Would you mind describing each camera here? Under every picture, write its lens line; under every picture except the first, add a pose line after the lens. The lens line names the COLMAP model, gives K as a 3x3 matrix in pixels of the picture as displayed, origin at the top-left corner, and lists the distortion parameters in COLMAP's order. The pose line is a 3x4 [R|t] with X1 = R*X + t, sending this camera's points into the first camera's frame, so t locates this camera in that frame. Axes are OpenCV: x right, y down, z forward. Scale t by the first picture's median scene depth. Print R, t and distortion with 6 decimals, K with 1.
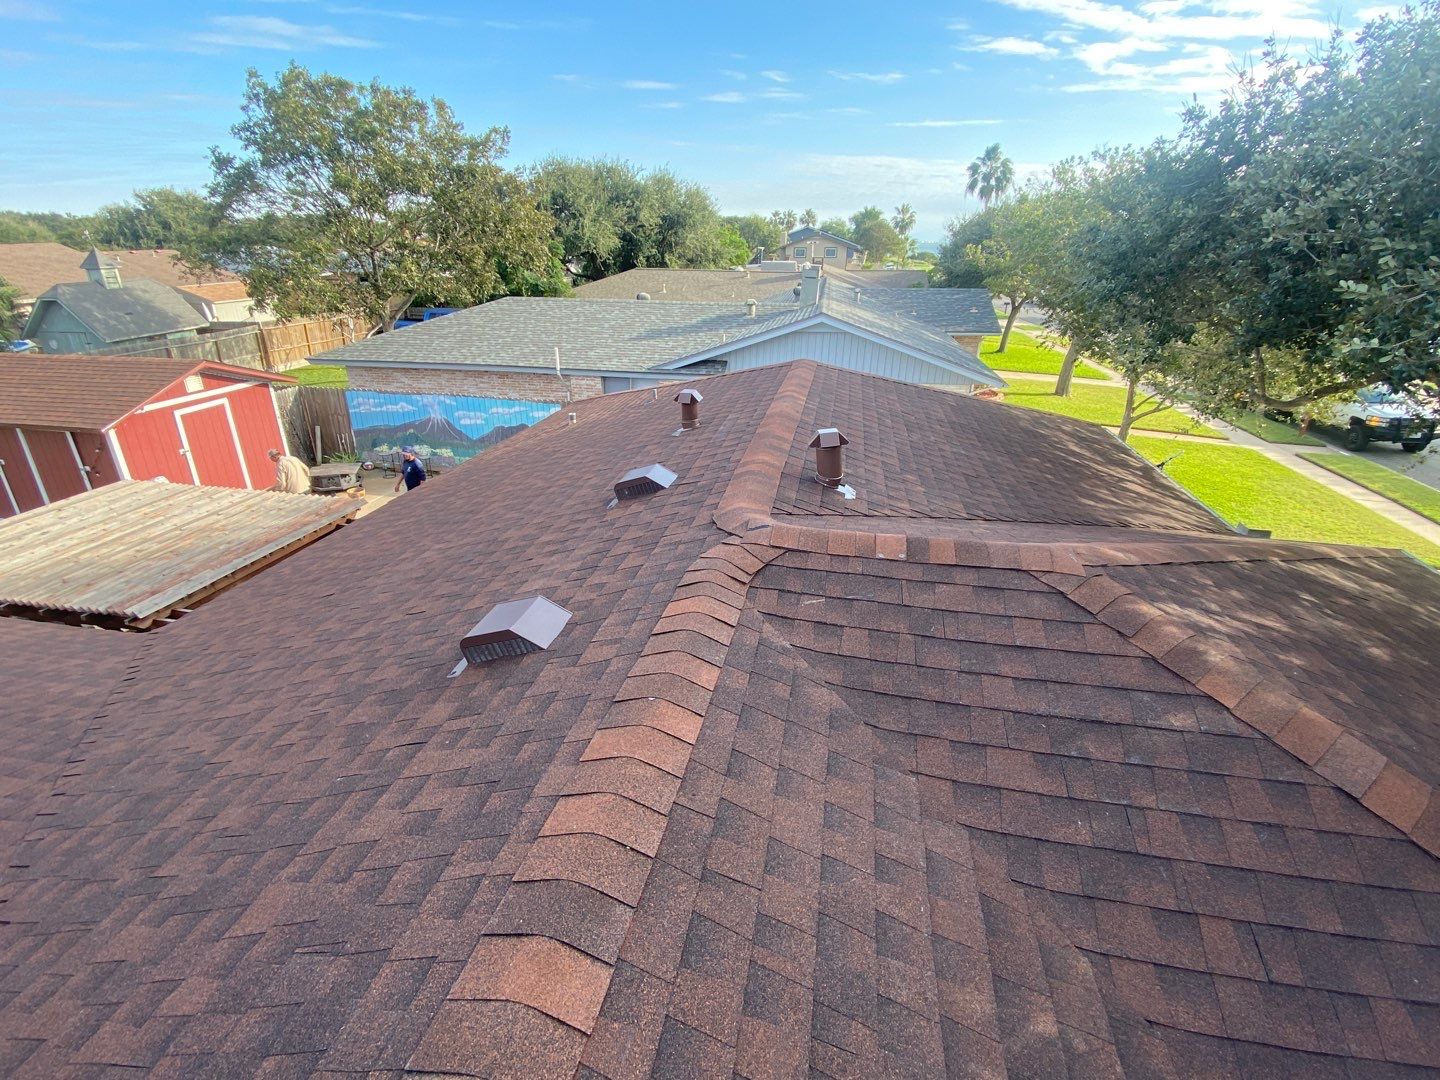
lens RADIAL K [[671.6, 0, 714.5], [0, 671.6, 549.7], [0, 0, 1]] dist [0.008412, -0.017018]
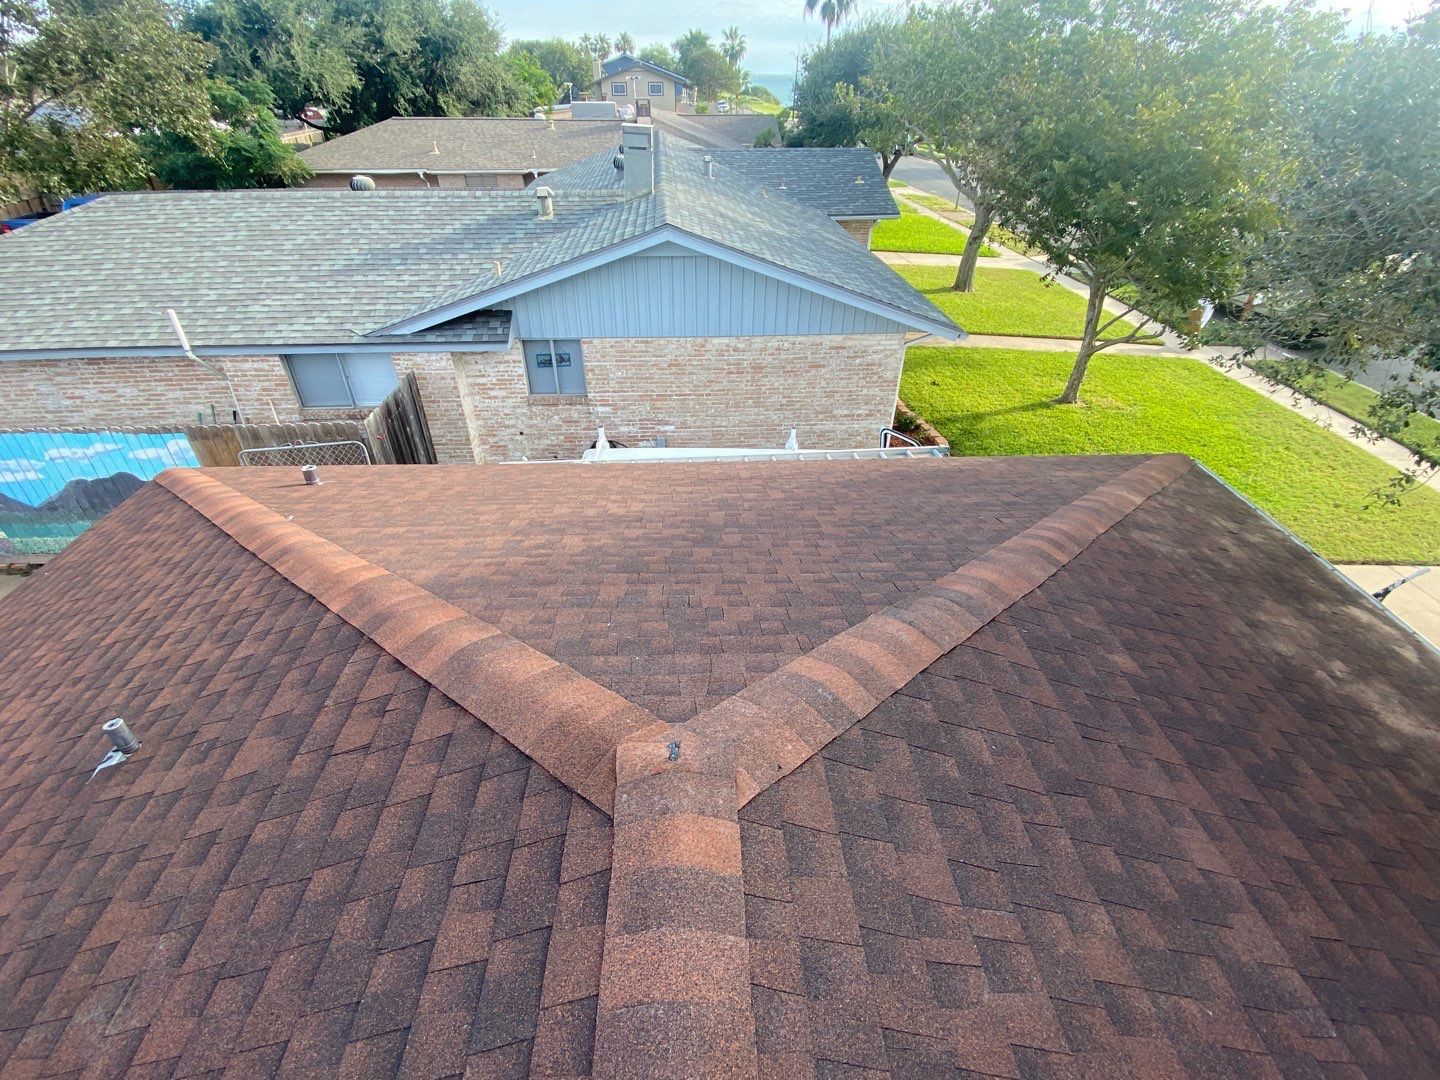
lens RADIAL K [[671.6, 0, 725.8], [0, 671.6, 539.6], [0, 0, 1]] dist [0.008412, -0.017018]
pose [[0.970093, -0.137157, 0.200269, 0.035947], [0.099664, 0.977368, 0.186596, -0.115070], [-0.221329, -0.161056, 0.961808, 0.239793]]
